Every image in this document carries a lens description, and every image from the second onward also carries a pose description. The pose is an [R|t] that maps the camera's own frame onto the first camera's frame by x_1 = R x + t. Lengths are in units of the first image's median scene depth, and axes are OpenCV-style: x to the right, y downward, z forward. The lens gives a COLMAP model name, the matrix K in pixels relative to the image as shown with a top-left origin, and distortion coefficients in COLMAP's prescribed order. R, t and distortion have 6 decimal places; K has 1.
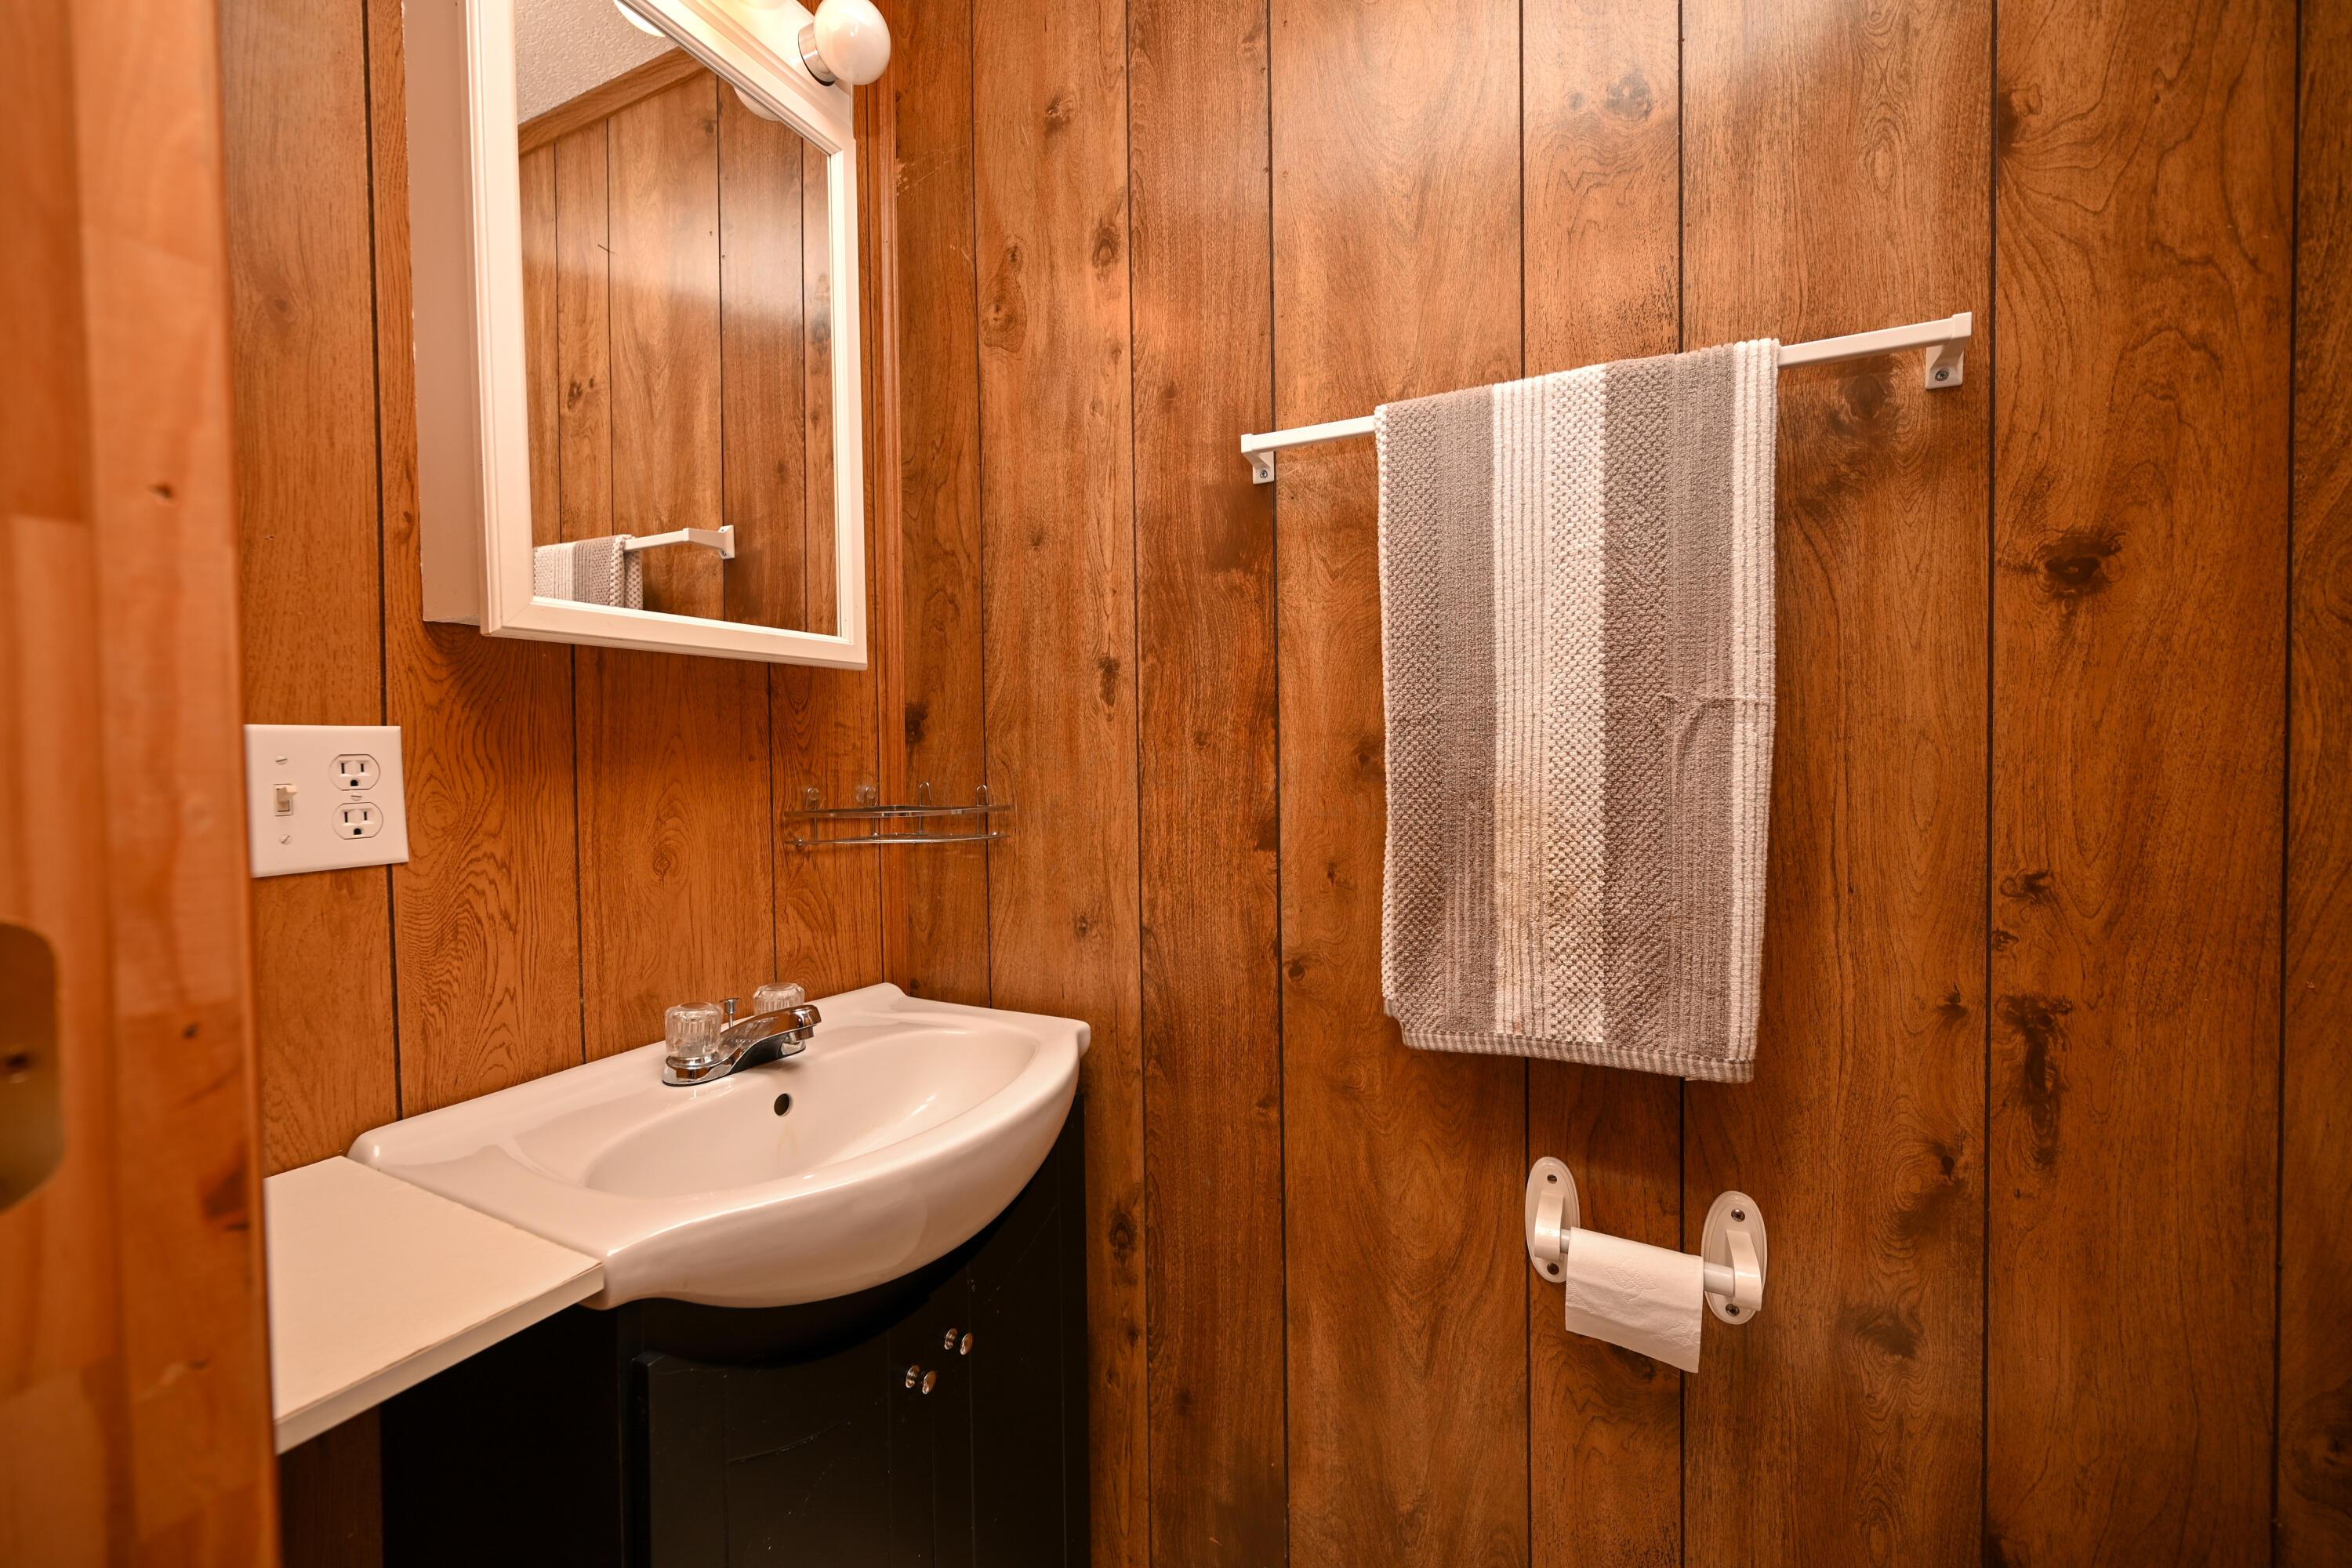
lens RADIAL K [[923.4, 0, 1176.1], [0, 923.4, 780.5], [0, 0, 1]] dist [-0.004464, -0.000413]
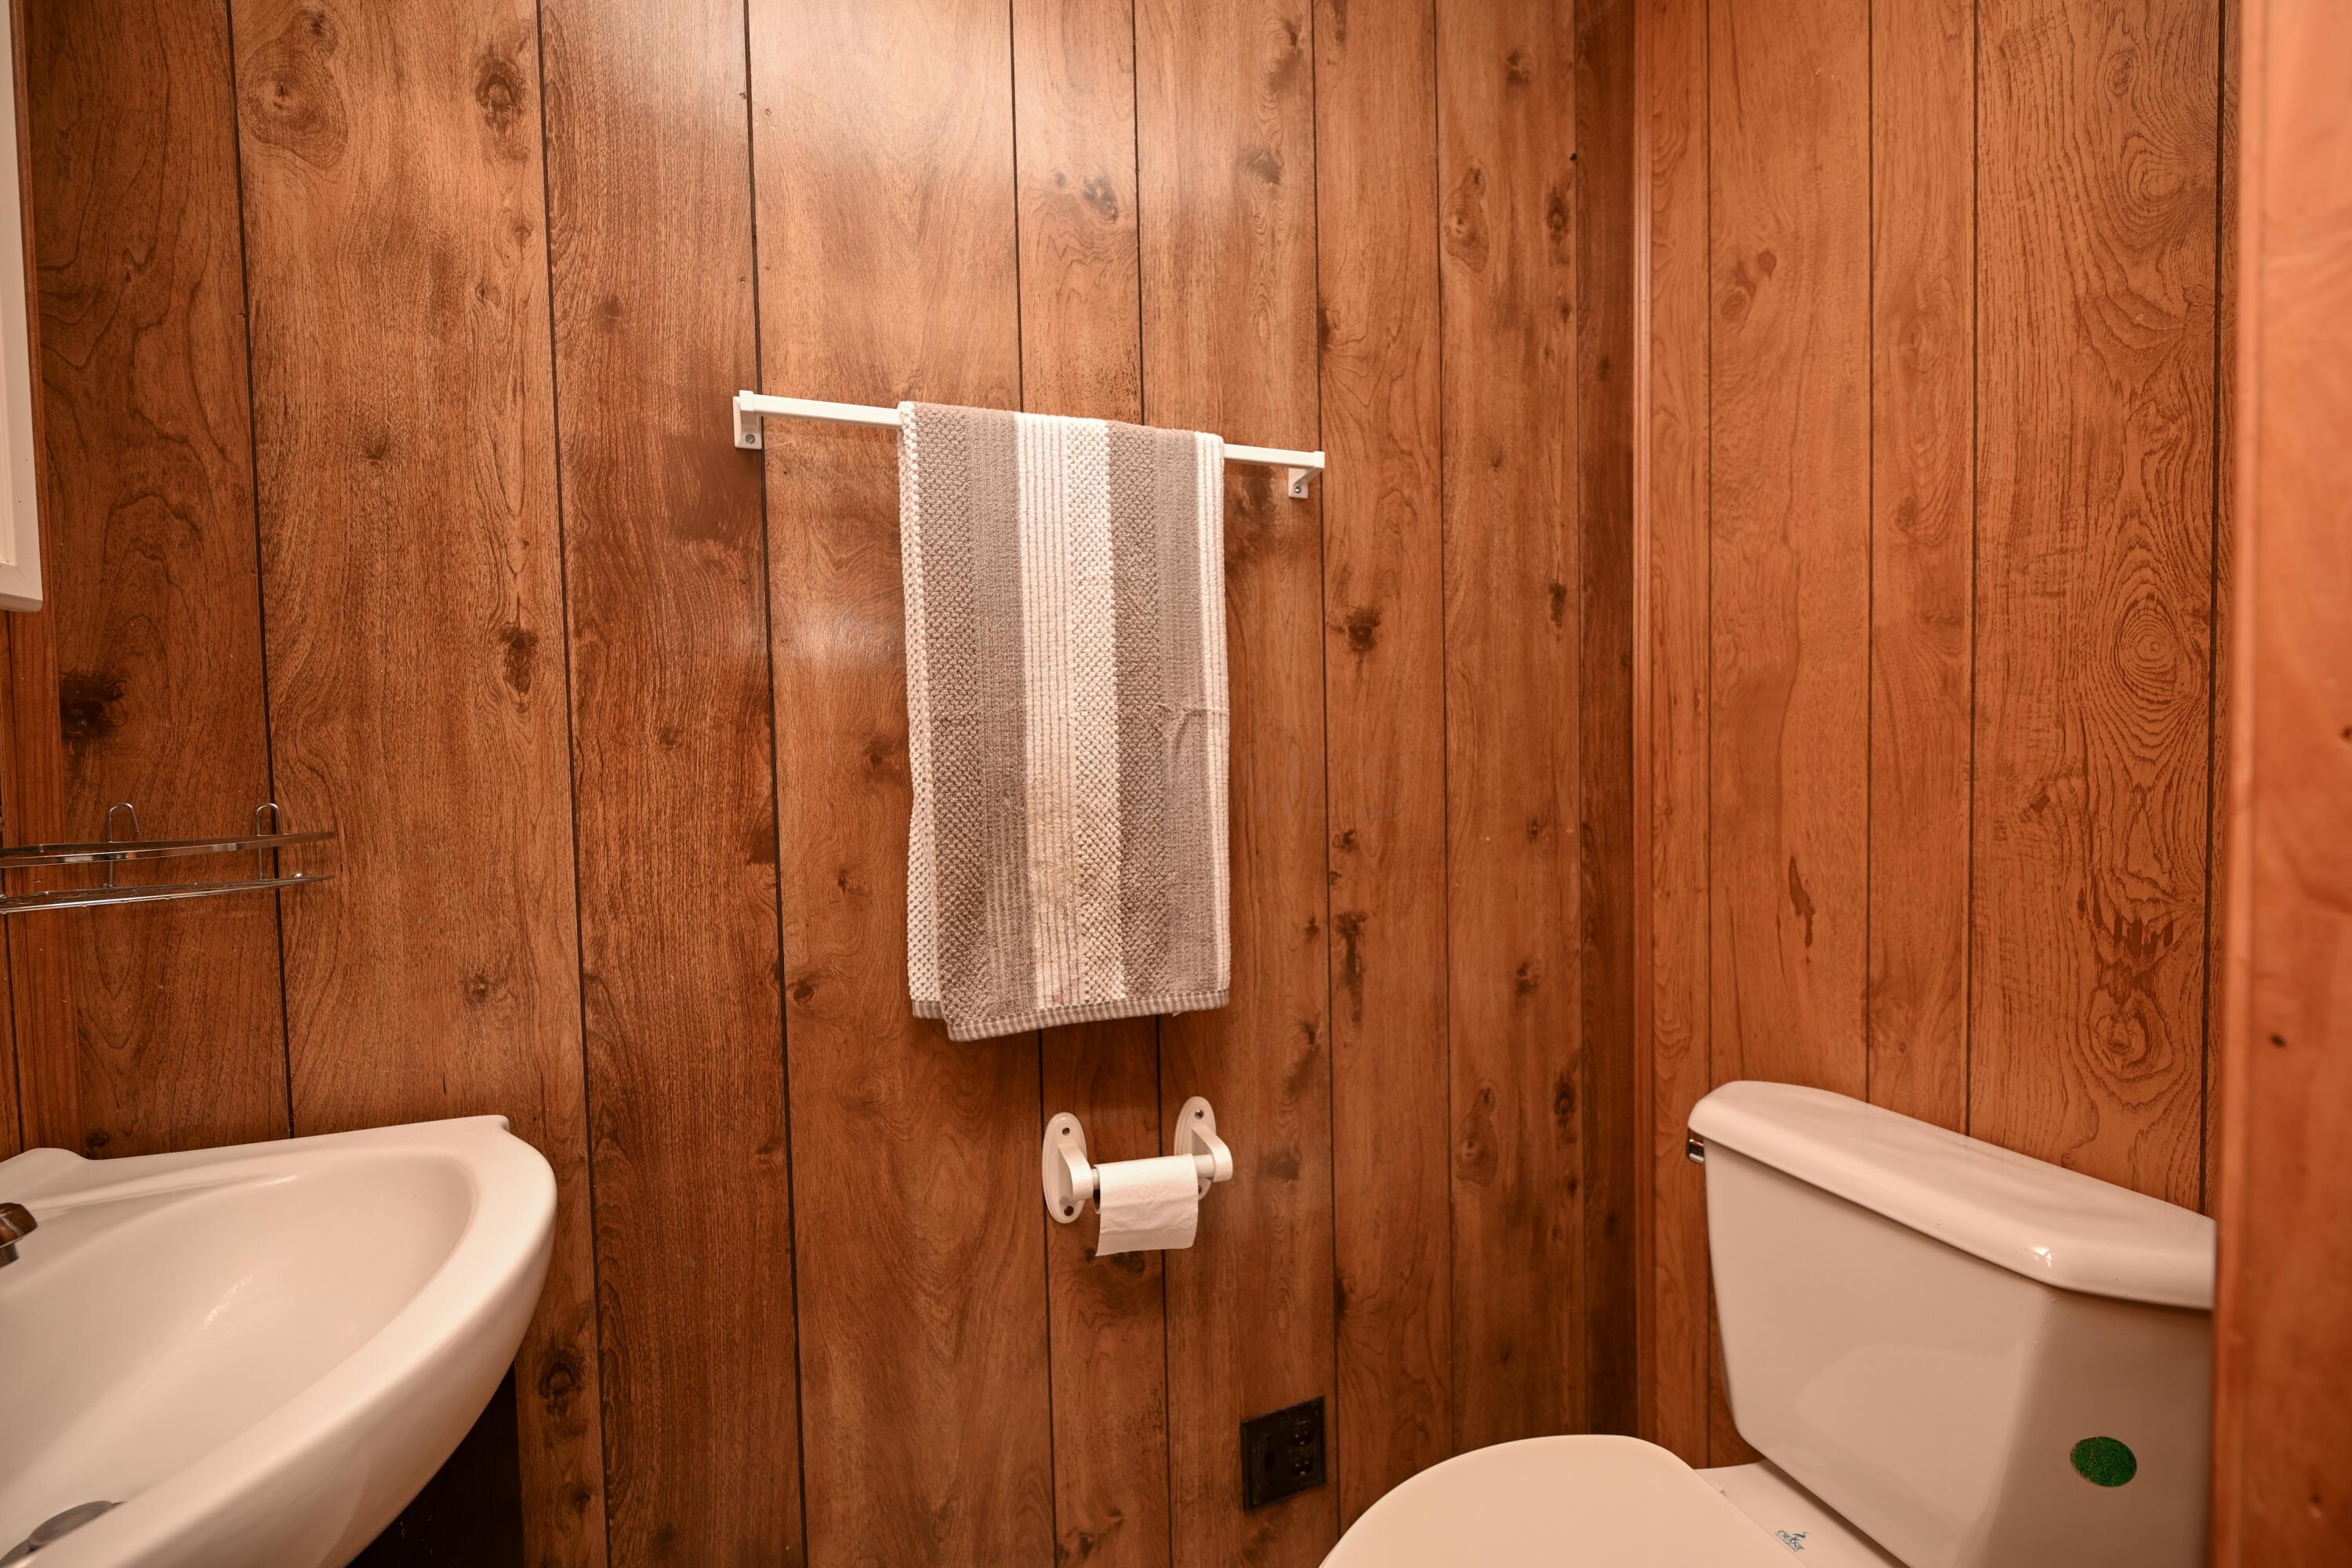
lens RADIAL K [[923.4, 0, 1177.0], [0, 923.4, 779.8], [0, 0, 1]] dist [-0.004464, -0.000413]
pose [[0.706511, -0.020898, 0.707394, -0.261738], [0.025267, 0.999671, 0.004296, 0.001878], [-0.707251, 0.014839, 0.706807, 0.094575]]
